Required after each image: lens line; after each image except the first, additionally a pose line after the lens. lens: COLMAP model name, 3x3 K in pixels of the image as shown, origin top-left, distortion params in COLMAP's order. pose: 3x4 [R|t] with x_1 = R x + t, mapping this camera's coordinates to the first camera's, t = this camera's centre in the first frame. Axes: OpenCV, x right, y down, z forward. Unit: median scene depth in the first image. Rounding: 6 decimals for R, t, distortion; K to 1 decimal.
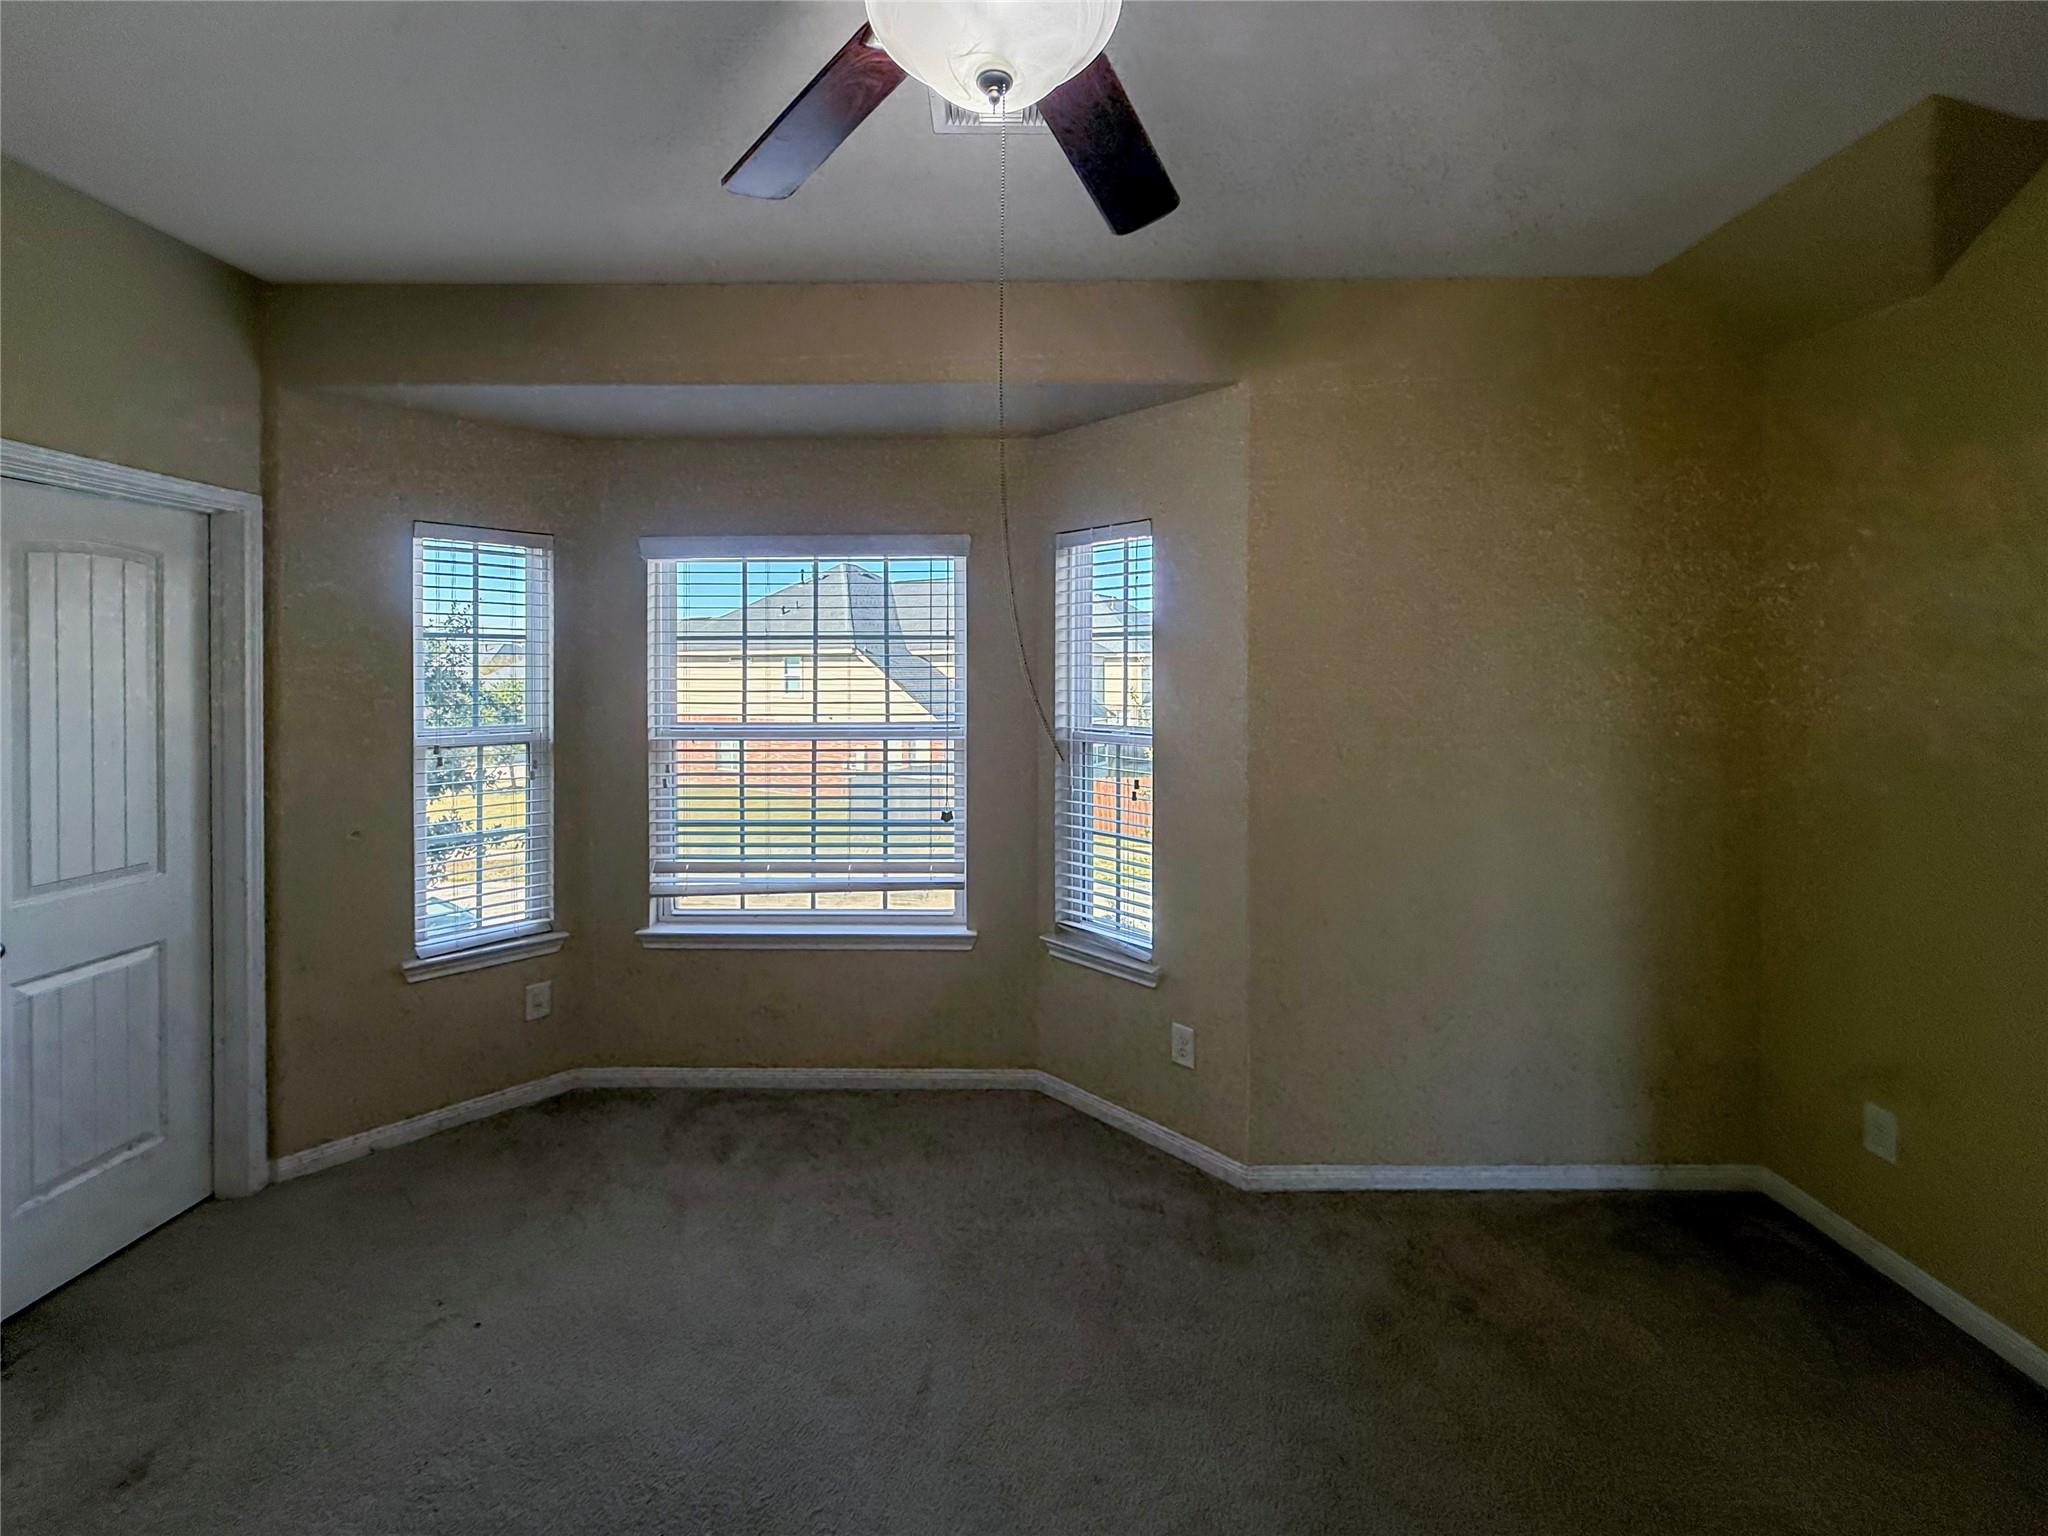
lens RADIAL K [[857.9, 0, 1024.4], [0, 857.9, 774.8], [0, 0, 1]] dist [-0.001828, -0.000157]
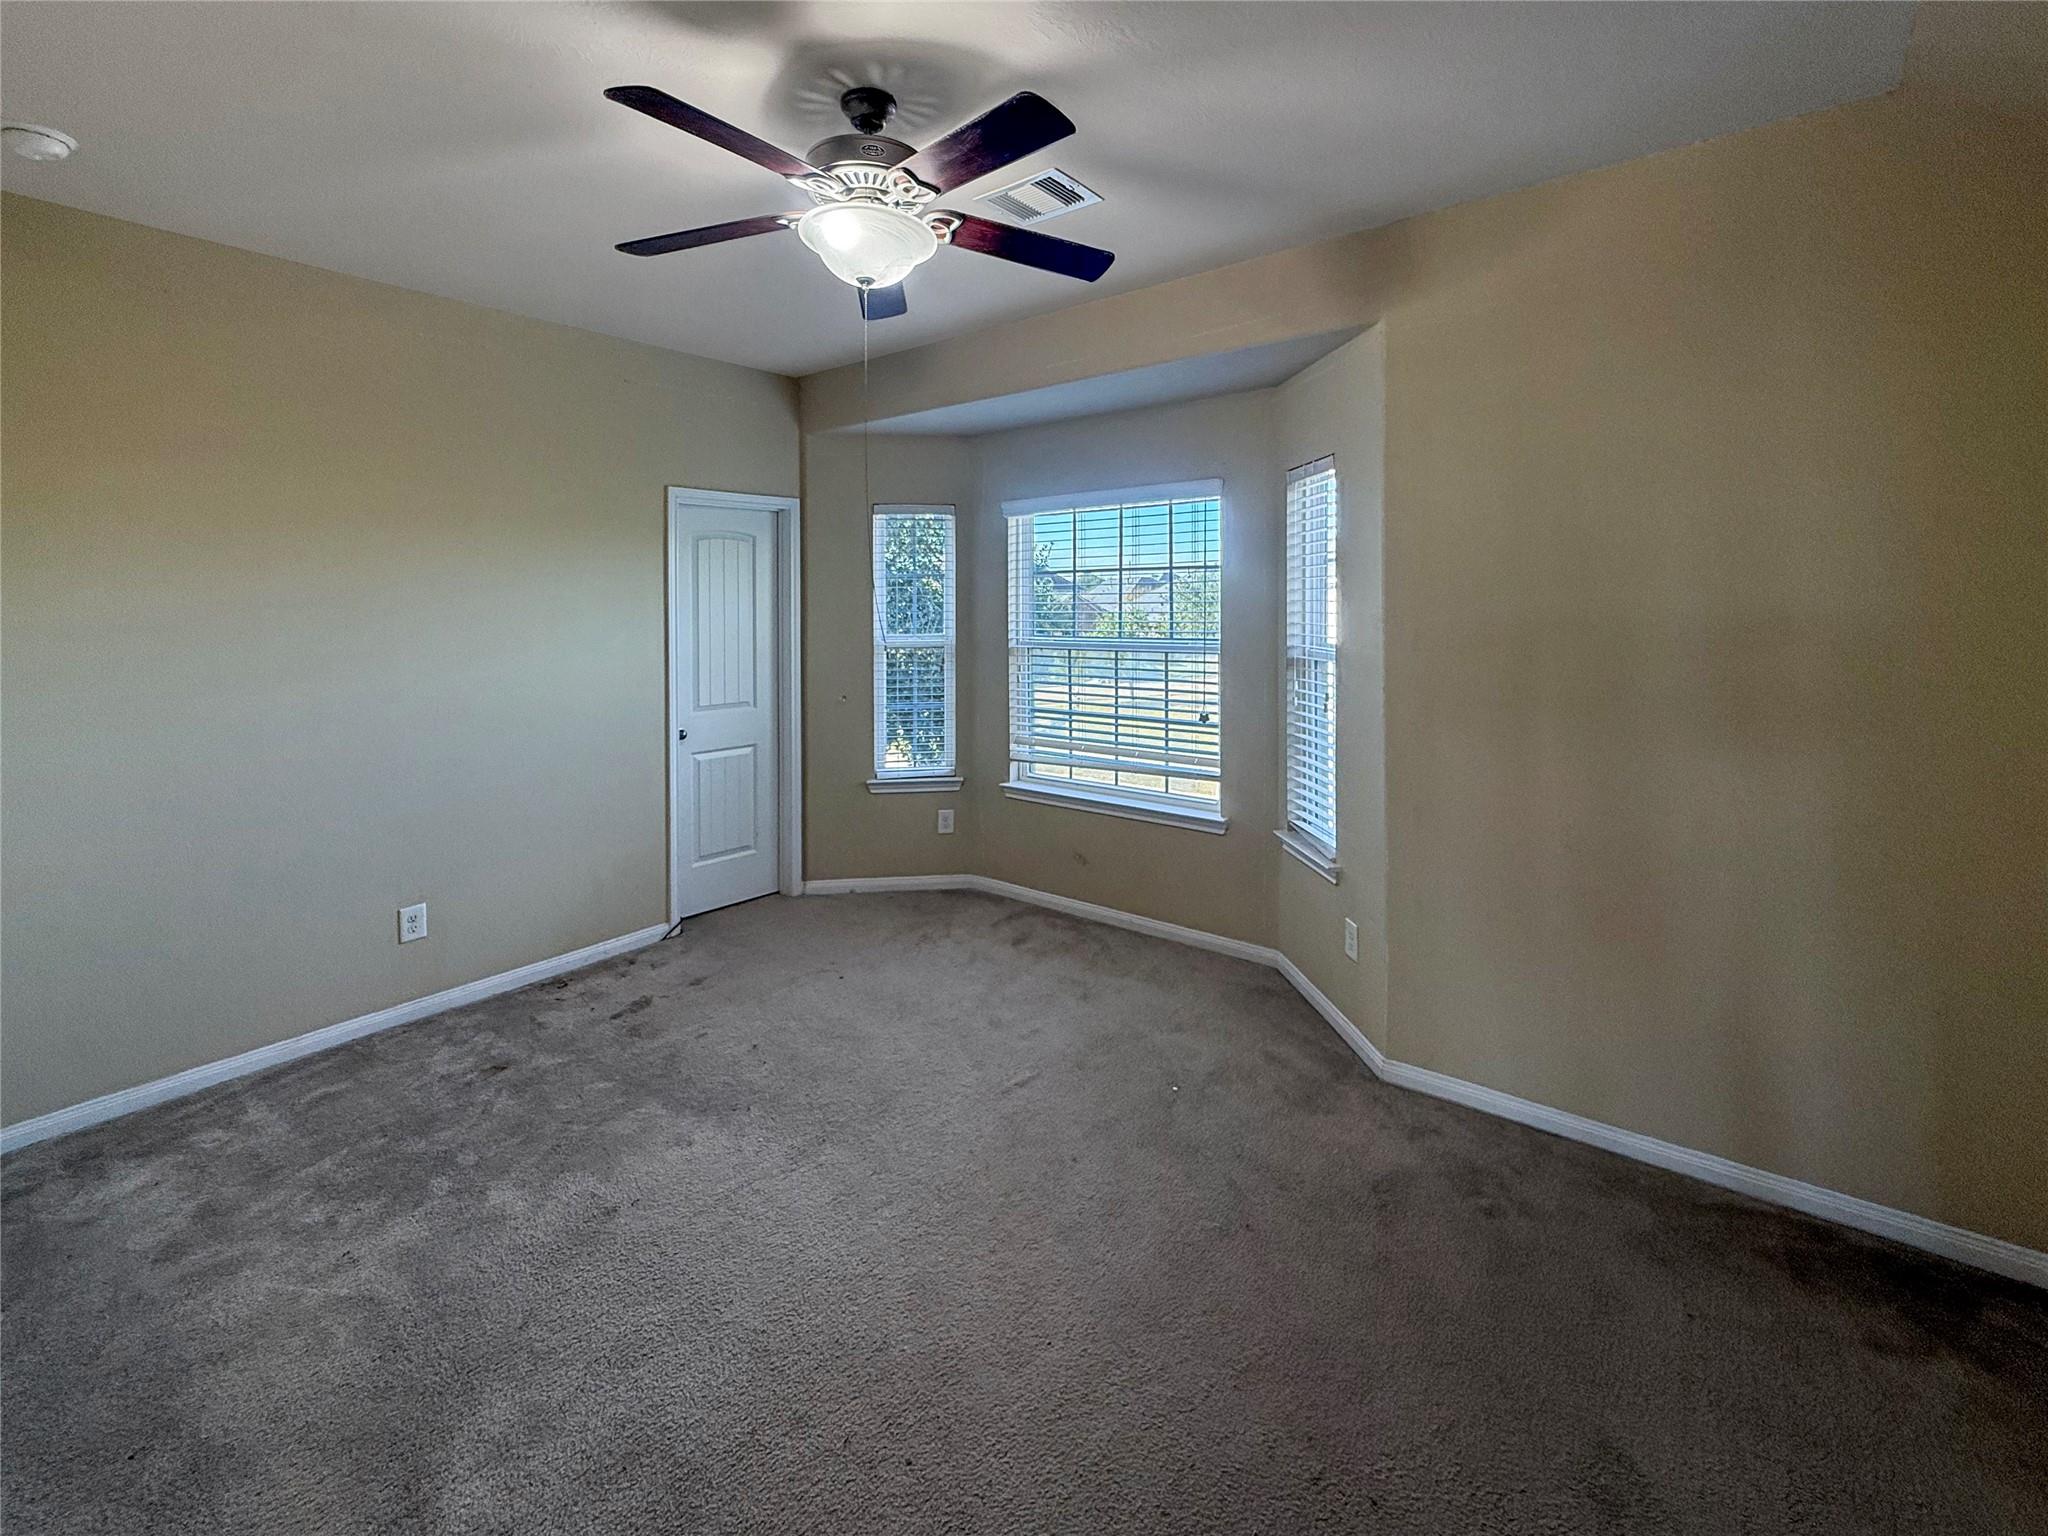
lens RADIAL K [[832.8, 0, 1017.9], [0, 832.8, 738.5], [0, 0, 1]] dist [-0.000614, 0.000386]
pose [[0.799760, 0.093381, -0.593013, 0.403833], [-0.064485, 0.995475, 0.069789, 0.012872], [0.596847, -0.017574, 0.802163, -0.087190]]
